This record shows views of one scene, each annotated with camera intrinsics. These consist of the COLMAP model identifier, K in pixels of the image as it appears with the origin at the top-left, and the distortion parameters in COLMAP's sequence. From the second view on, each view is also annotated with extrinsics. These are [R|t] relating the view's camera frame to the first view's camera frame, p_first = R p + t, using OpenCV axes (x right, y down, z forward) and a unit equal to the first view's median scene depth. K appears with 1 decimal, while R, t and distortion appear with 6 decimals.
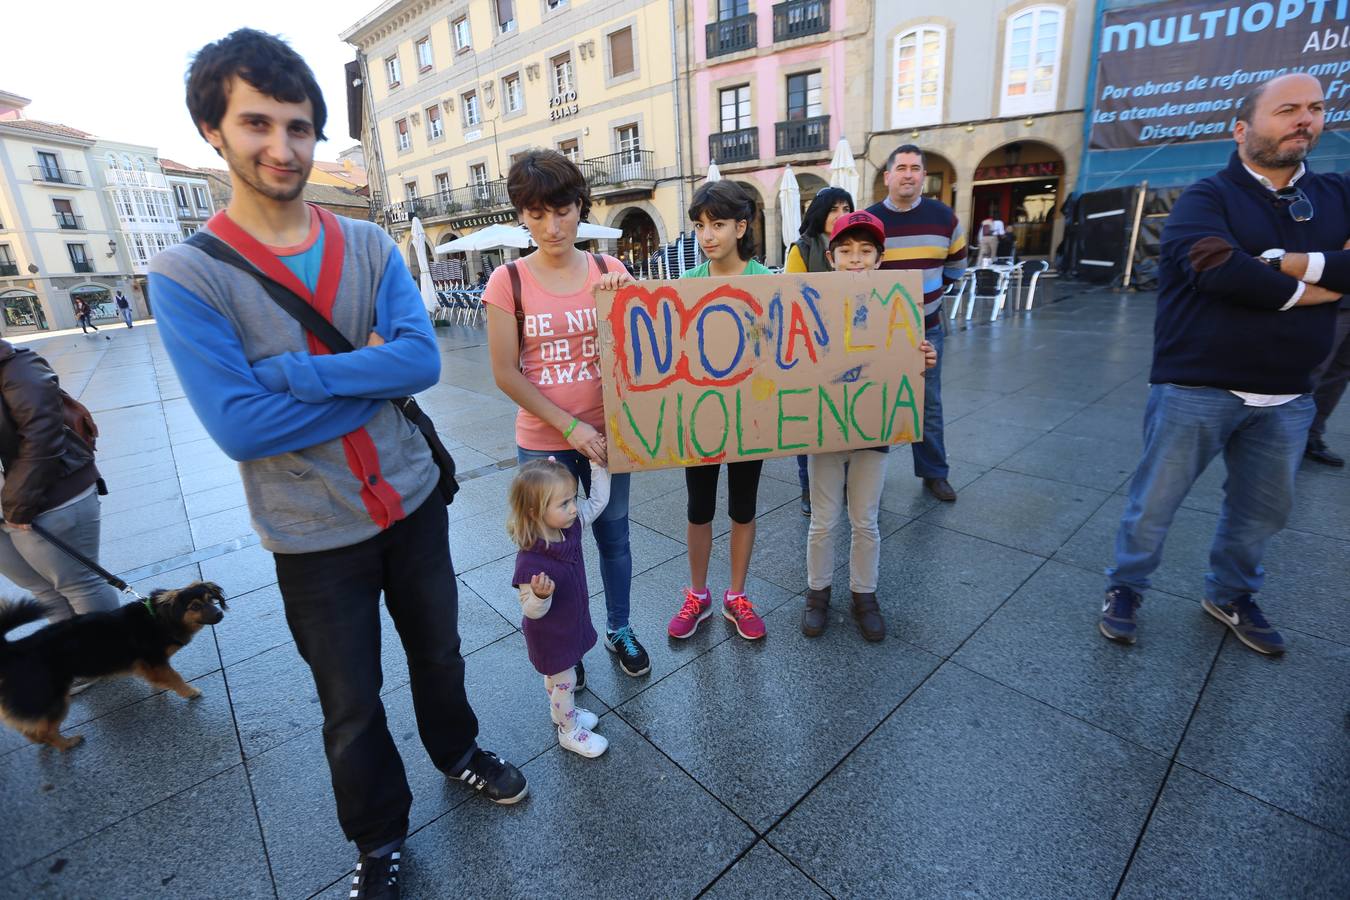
lens RADIAL K [[605.8, 0, 672.2], [0, 605.8, 441.5], [0, 0, 1]] dist [-0.043588, 0.012346]
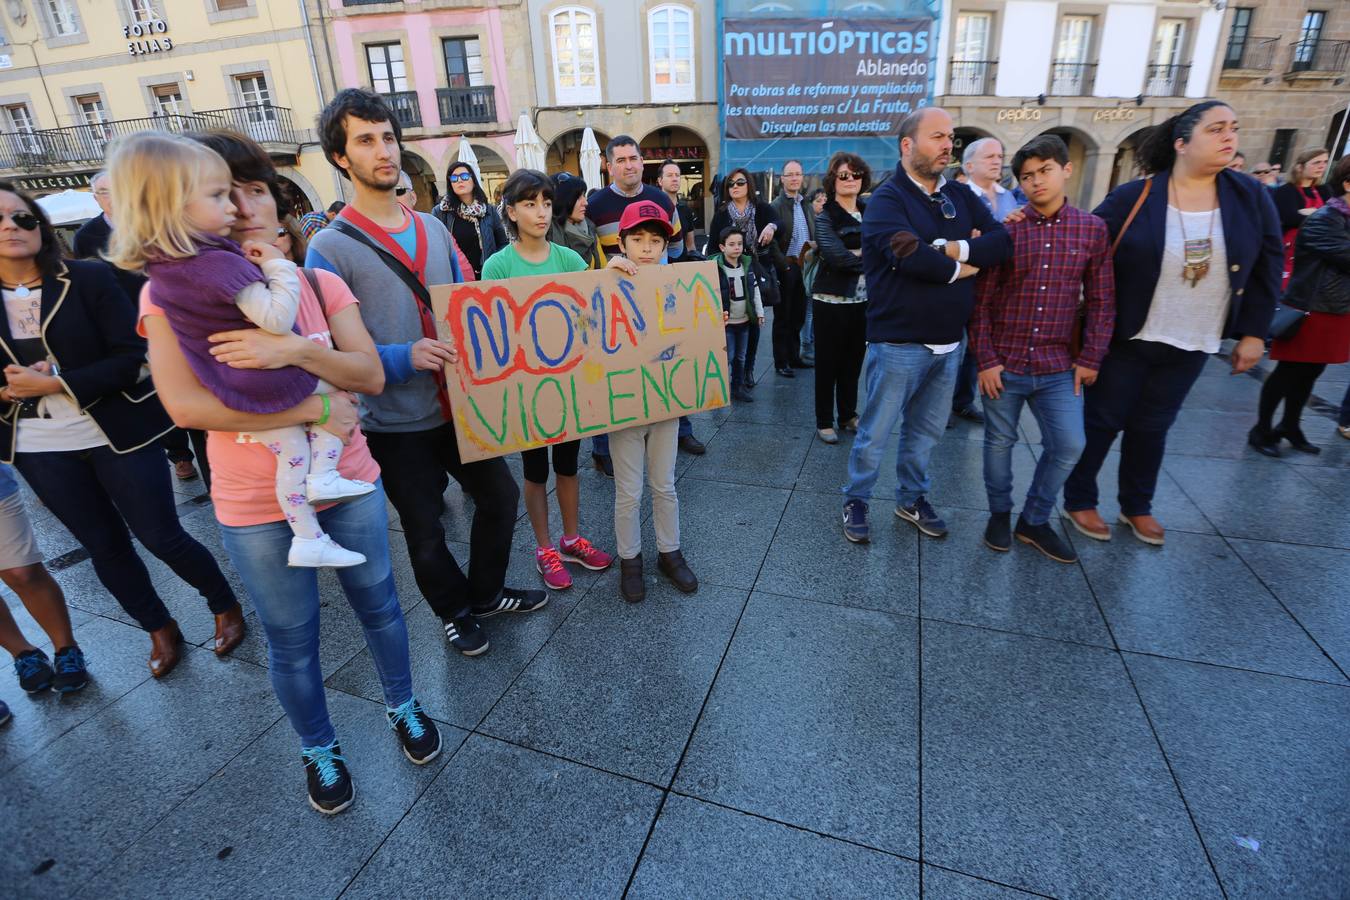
lens RADIAL K [[609.8, 0, 672.0], [0, 609.8, 443.3], [0, 0, 1]] dist [-0.044810, 0.013786]
pose [[0.876124, -0.152712, 0.457258, -0.017927], [0.133994, 0.988266, 0.073318, -0.001204], [-0.463089, -0.002965, 0.886307, -0.006034]]
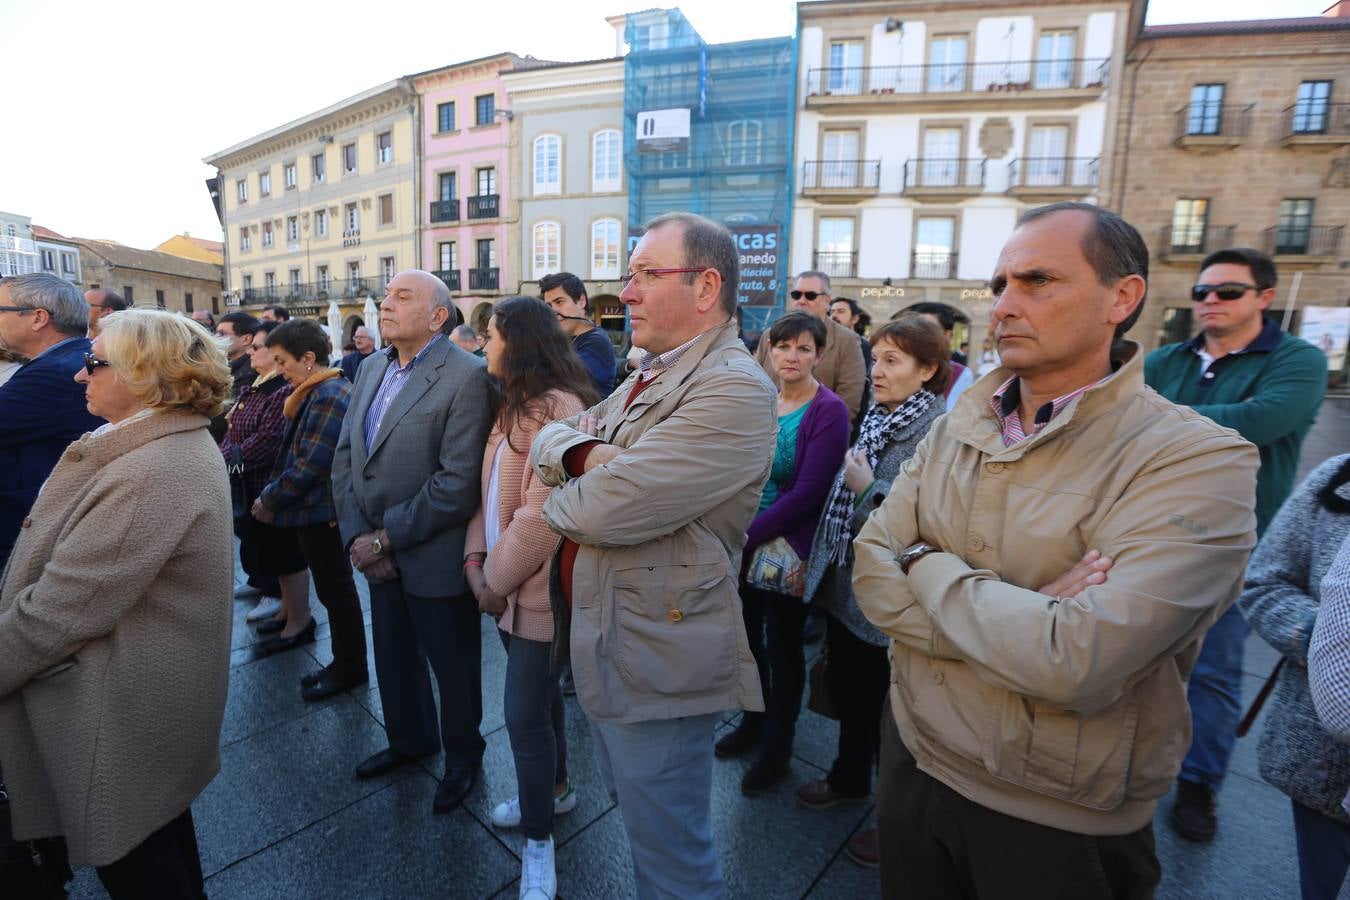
lens RADIAL K [[615.4, 0, 668.8], [0, 615.4, 445.2], [0, 0, 1]] dist [-0.047005, 0.014223]
pose [[0.989658, 0.063603, 0.128577, 0.520071], [-0.043112, 0.986769, -0.156293, 0.126259], [-0.136816, 0.149134, 0.979306, -0.520140]]
